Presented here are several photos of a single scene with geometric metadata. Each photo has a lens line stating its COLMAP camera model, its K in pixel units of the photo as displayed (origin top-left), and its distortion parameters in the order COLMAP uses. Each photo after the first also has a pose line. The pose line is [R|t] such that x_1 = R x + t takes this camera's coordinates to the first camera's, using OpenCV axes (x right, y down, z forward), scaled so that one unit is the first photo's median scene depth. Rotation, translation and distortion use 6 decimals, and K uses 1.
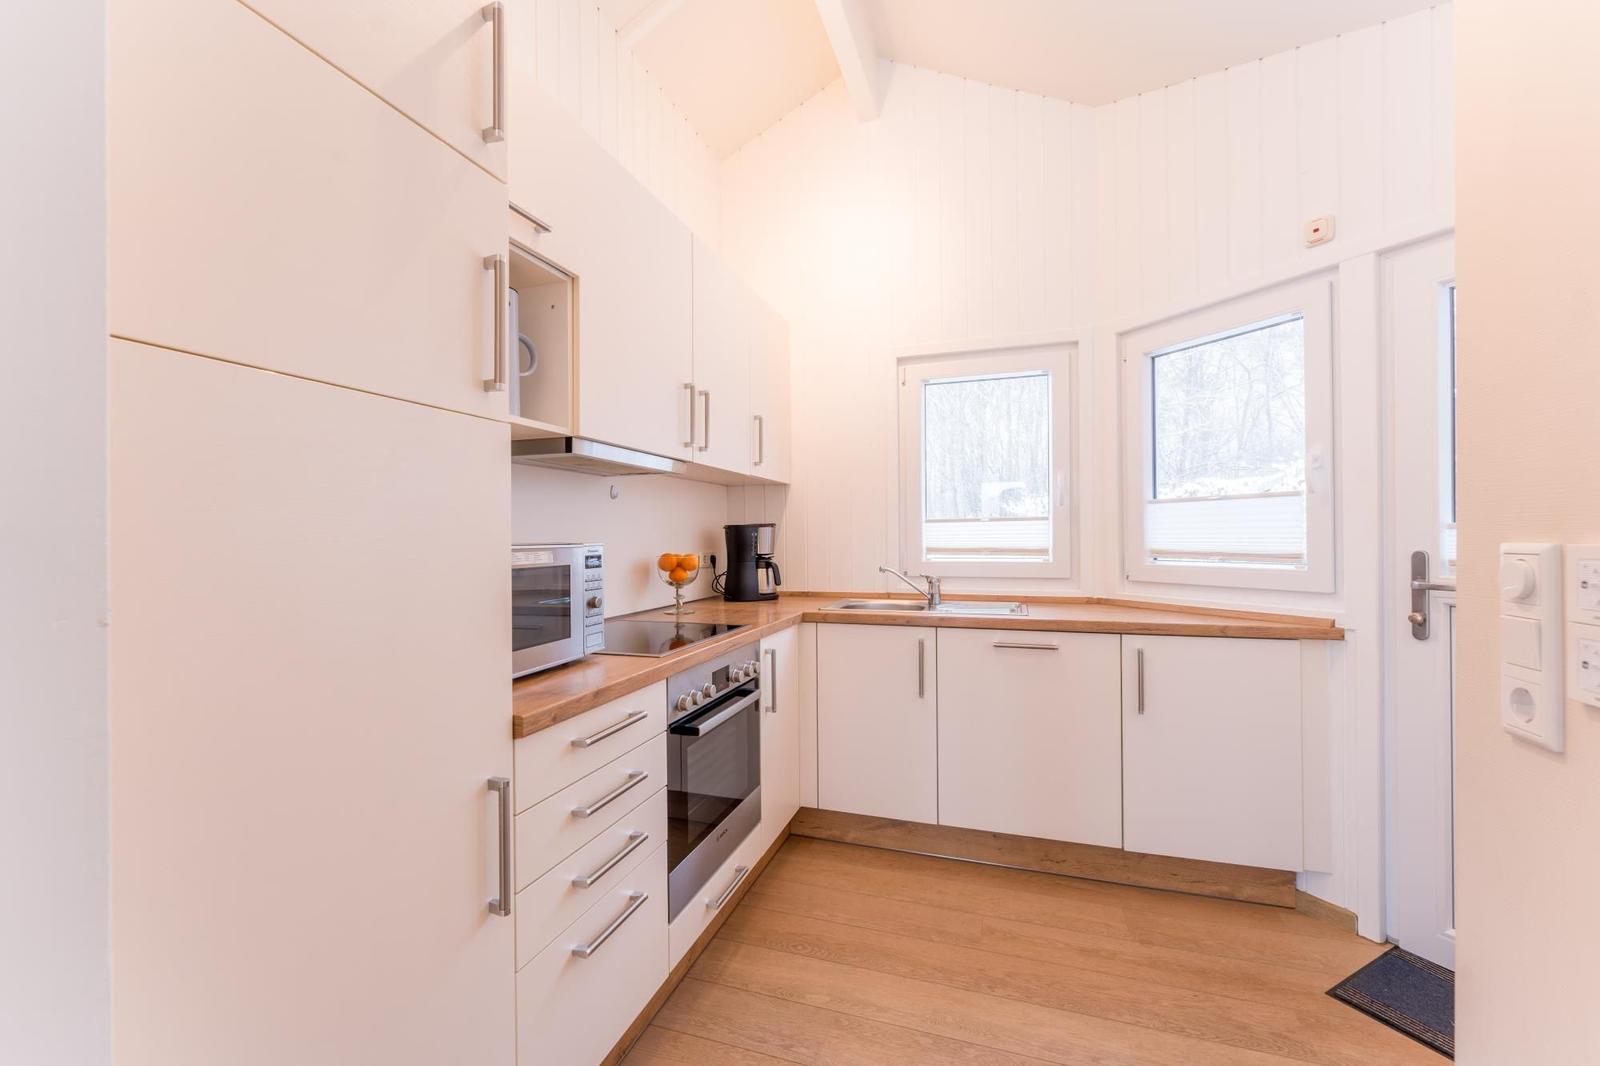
lens RADIAL K [[660.1, 0, 799.4], [0, 660.1, 529.1], [0, 0, 1]] dist [-0.007998, 0.000271]
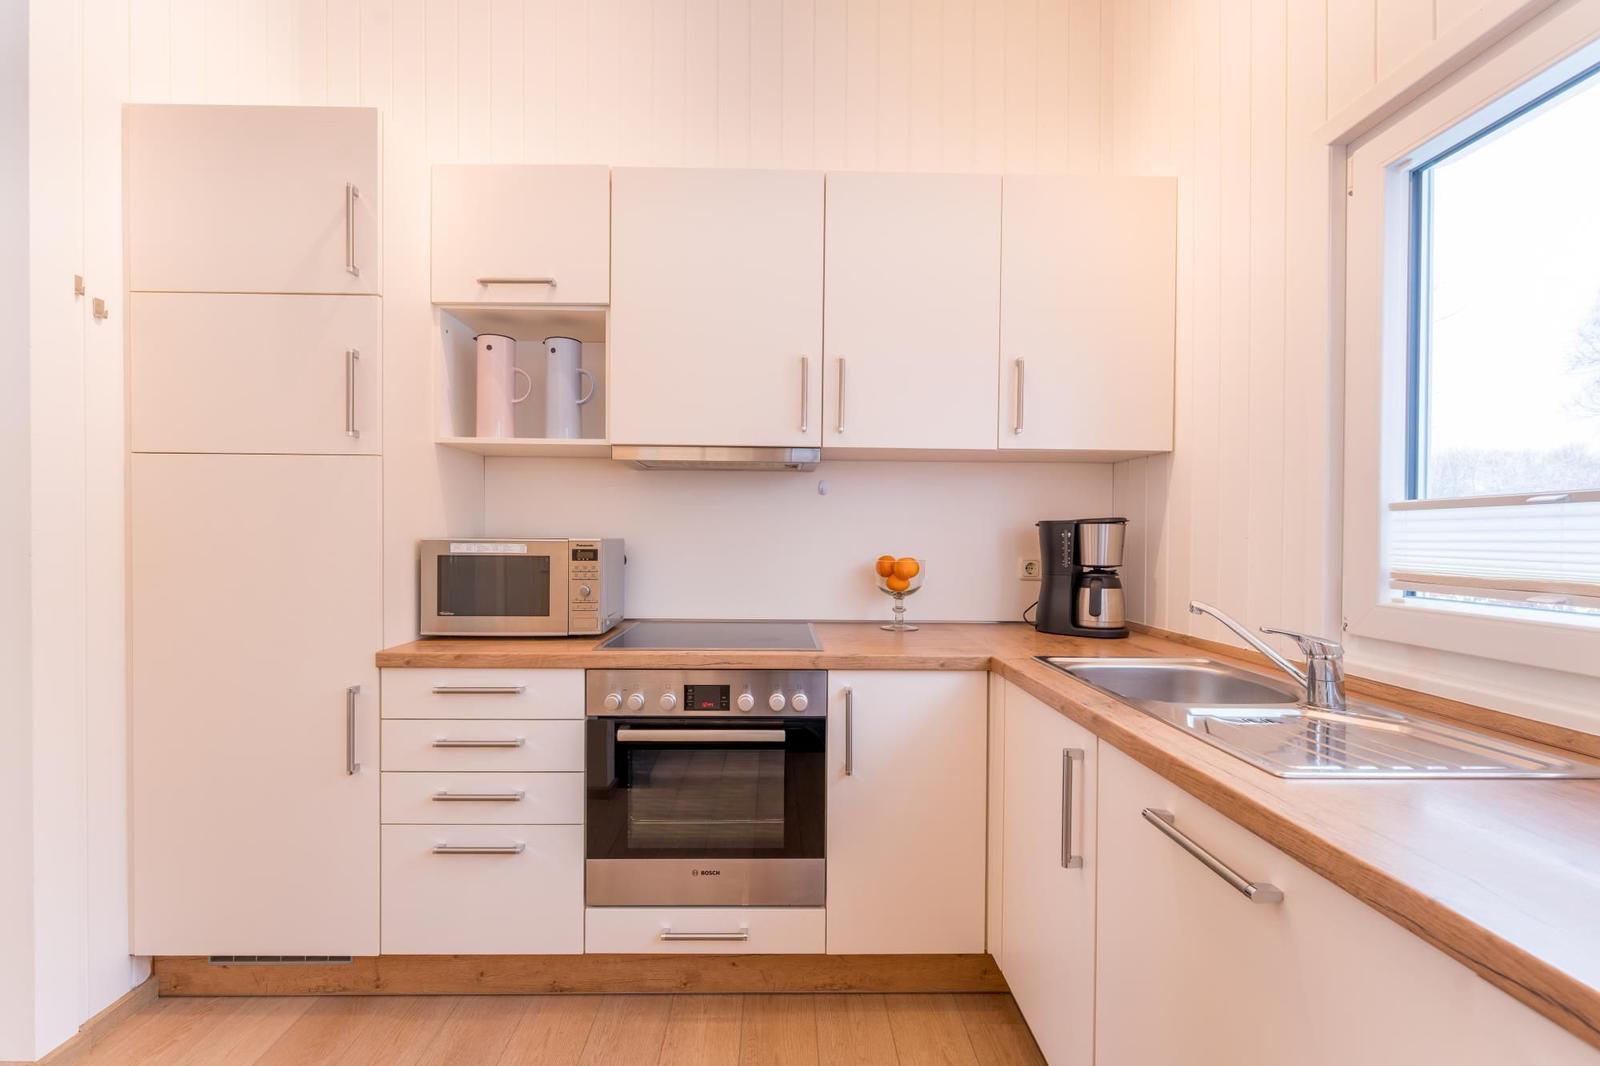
lens RADIAL K [[677.9, 0, 796.4], [0, 677.9, 538.9], [0, 0, 1]] dist [-0.002659, -0.000033]
pose [[0.322956, 0.017621, -0.946250, 0.574299], [-0.001585, 0.999835, 0.018078, -0.000031], [0.946413, -0.004339, 0.322930, 0.613422]]
